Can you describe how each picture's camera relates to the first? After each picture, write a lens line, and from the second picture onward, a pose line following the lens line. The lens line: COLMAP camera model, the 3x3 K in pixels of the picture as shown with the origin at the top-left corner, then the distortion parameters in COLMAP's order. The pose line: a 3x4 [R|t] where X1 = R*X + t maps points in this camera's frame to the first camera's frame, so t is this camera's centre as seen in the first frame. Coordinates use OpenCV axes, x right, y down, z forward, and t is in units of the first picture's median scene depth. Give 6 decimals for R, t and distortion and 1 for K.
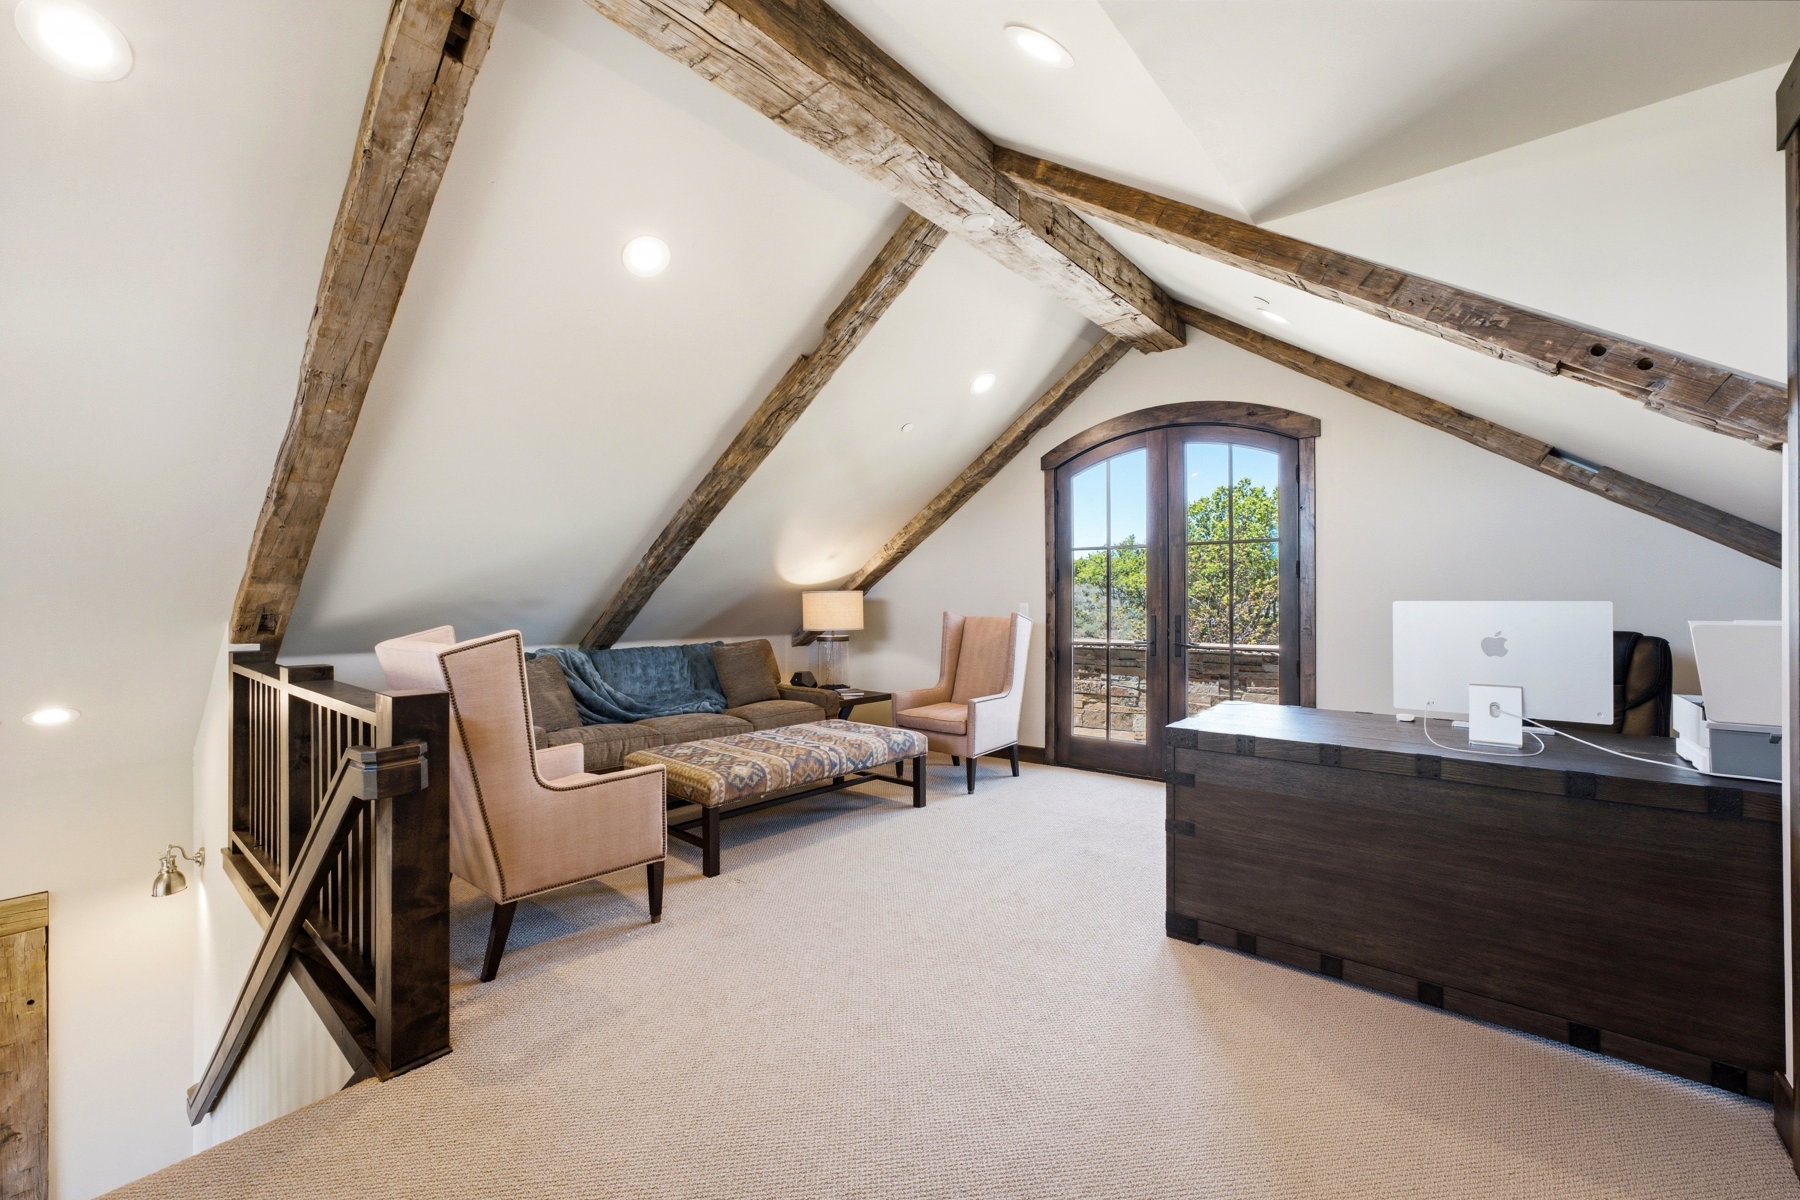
lens RADIAL K [[727.4, 0, 906.7], [0, 727.4, 597.3], [0, 0, 1]] dist [0.001306, -0.000501]
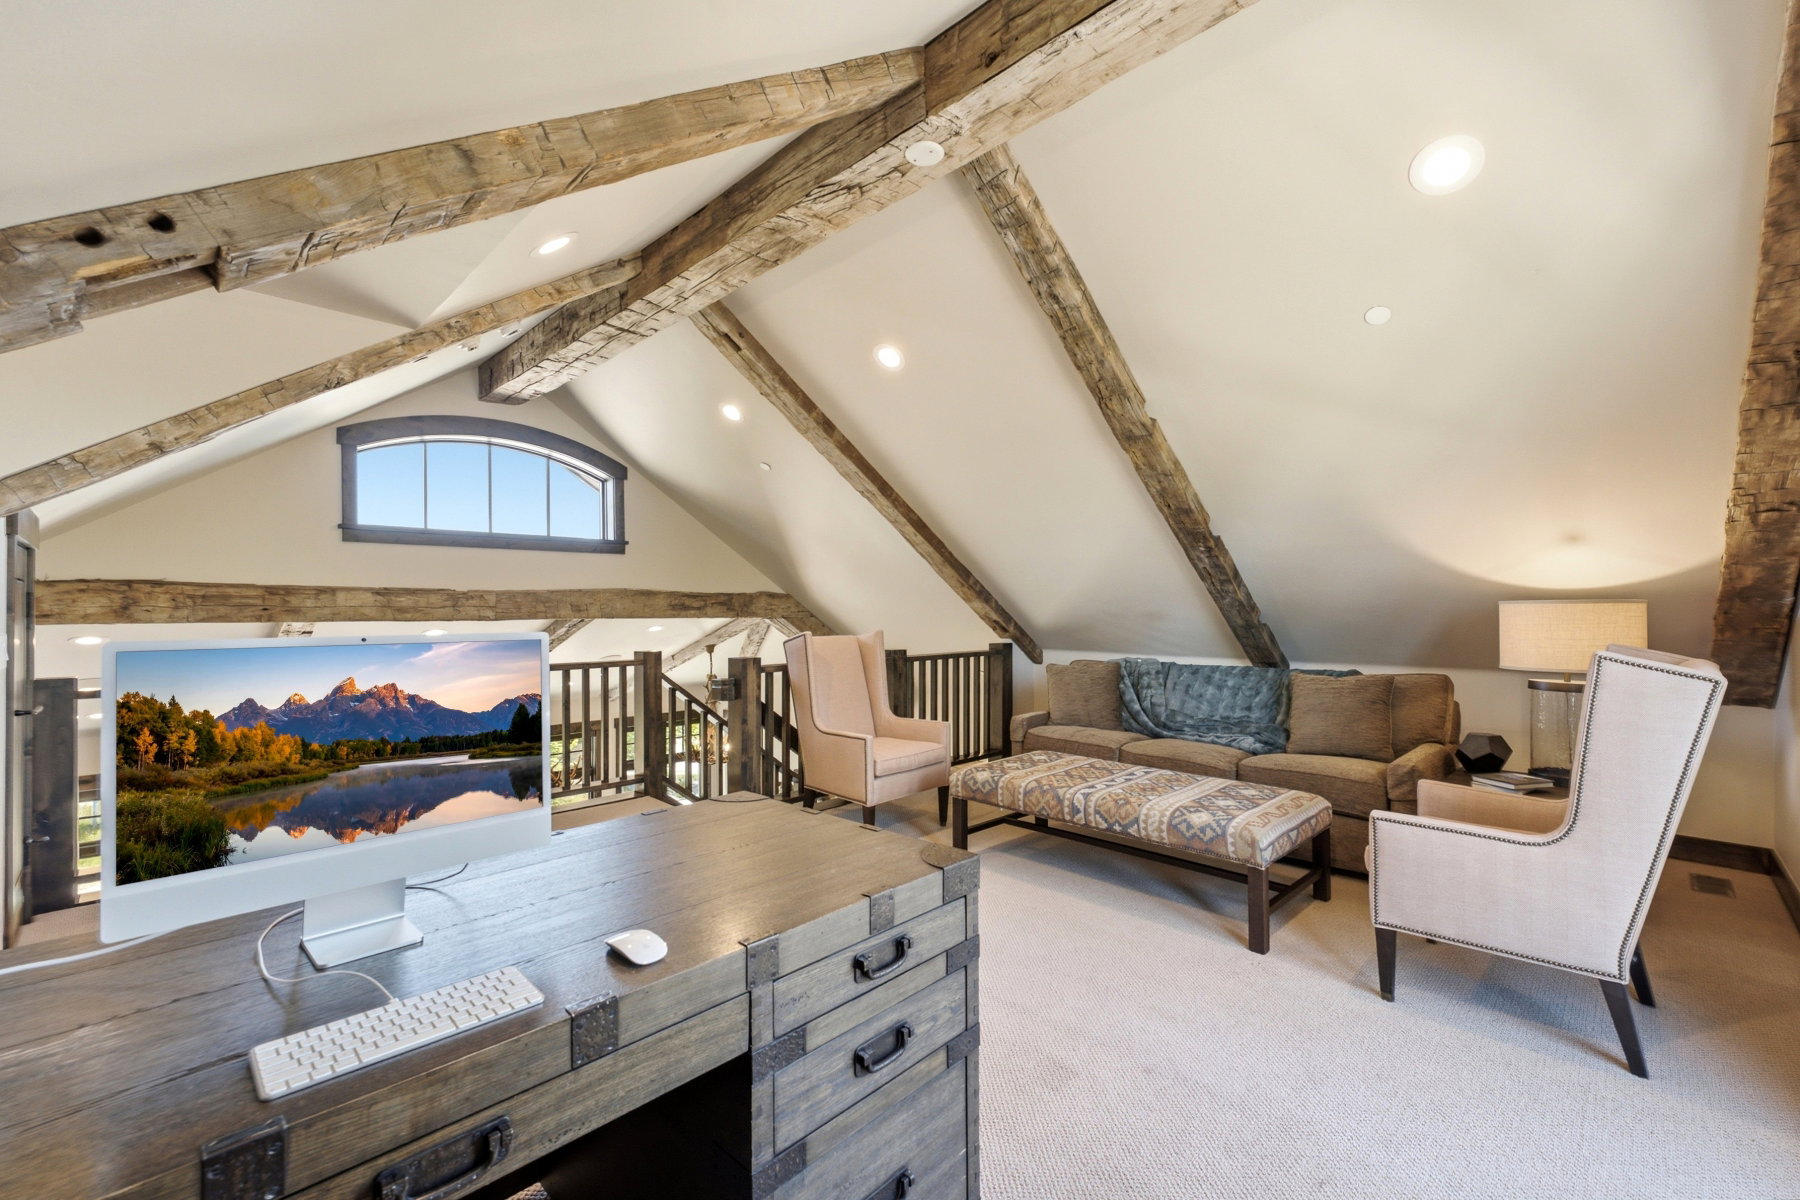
lens RADIAL K [[727.4, 0, 861.3], [0, 727.4, 601.3], [0, 0, 1]] dist [0.001306, -0.000501]
pose [[-0.082387, -0.011767, -0.996531, 0.856175], [0.005480, 0.999910, -0.012260, -0.002114], [0.996585, -0.006471, -0.082315, 0.928414]]
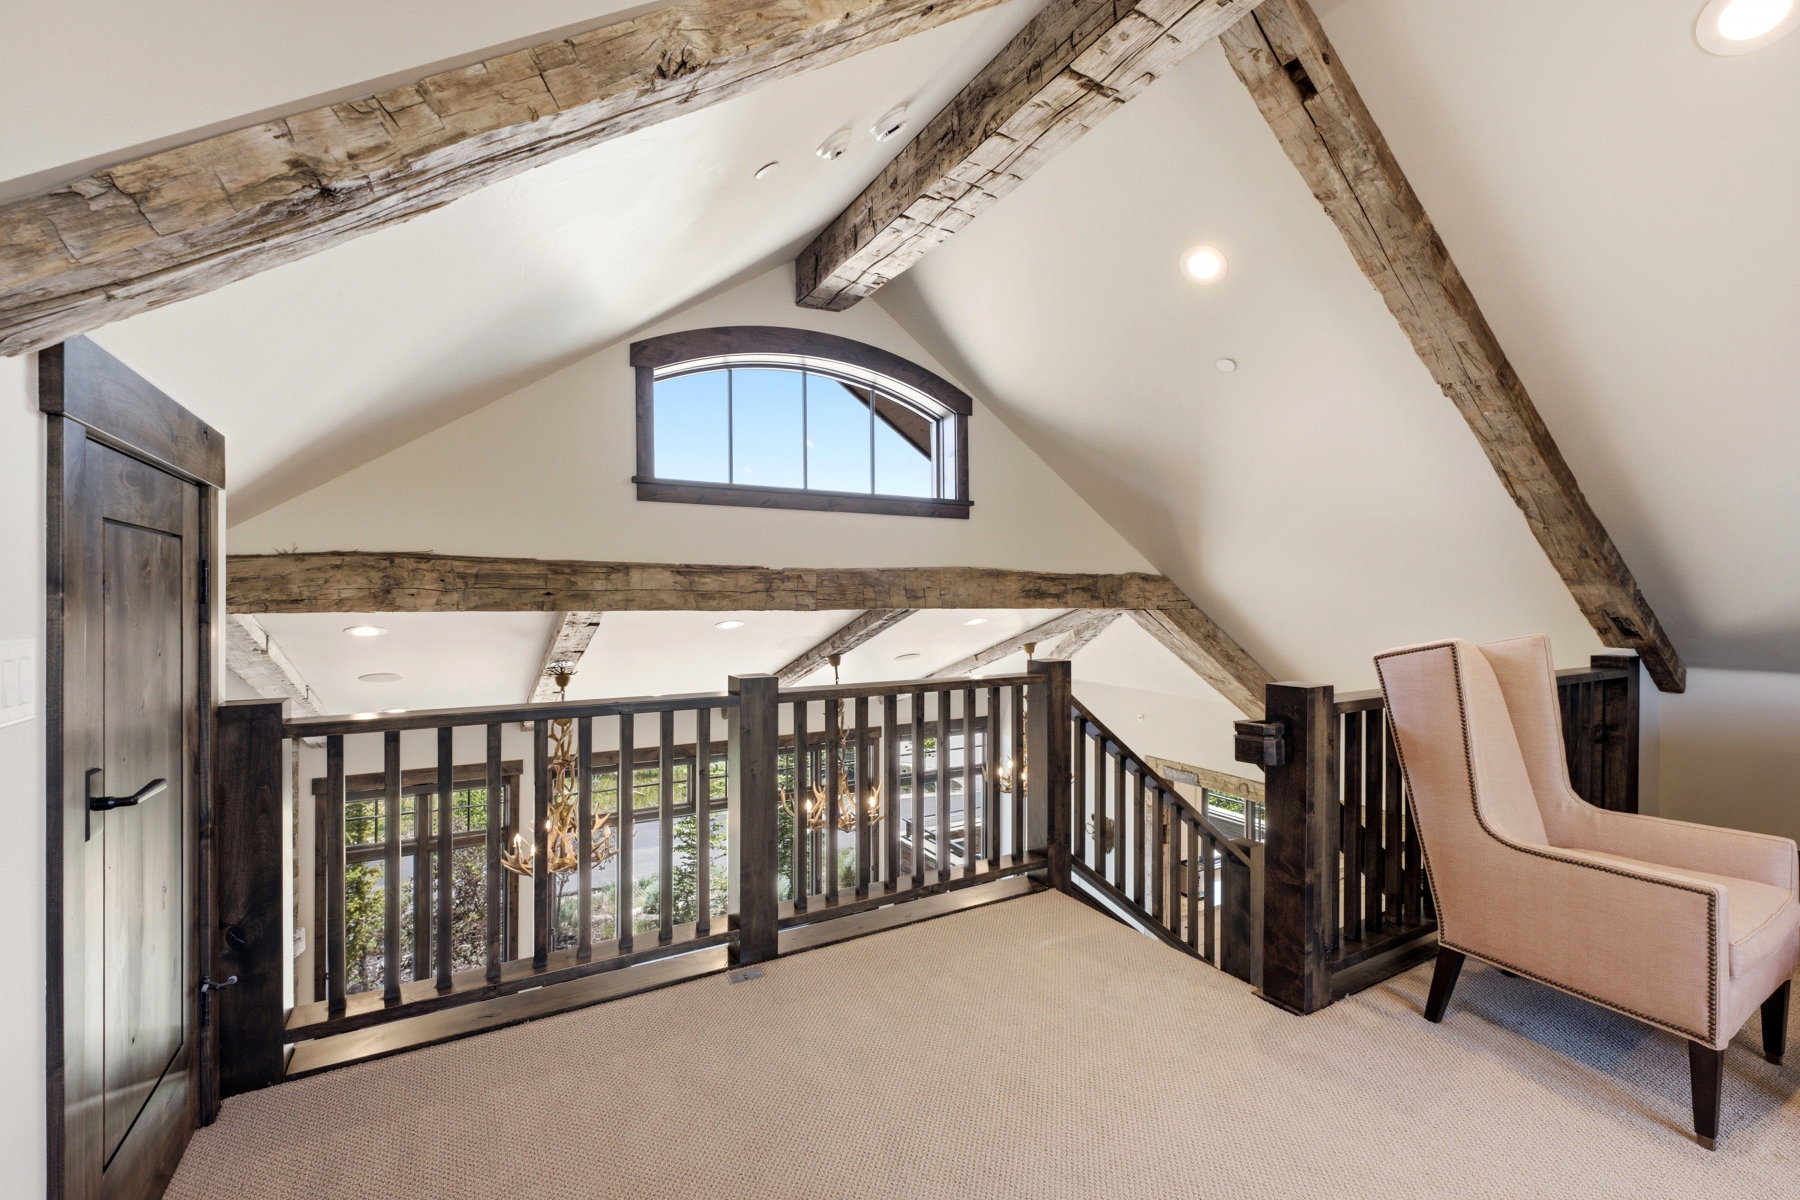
lens RADIAL K [[727.4, 0, 861.8], [0, 727.4, 599.0], [0, 0, 1]] dist [0.001306, -0.000501]
pose [[-0.356363, -0.001163, -0.934347, 0.380493], [0.001345, 0.999998, -0.001757, -0.000207], [0.934347, -0.001883, -0.356361, 0.473073]]
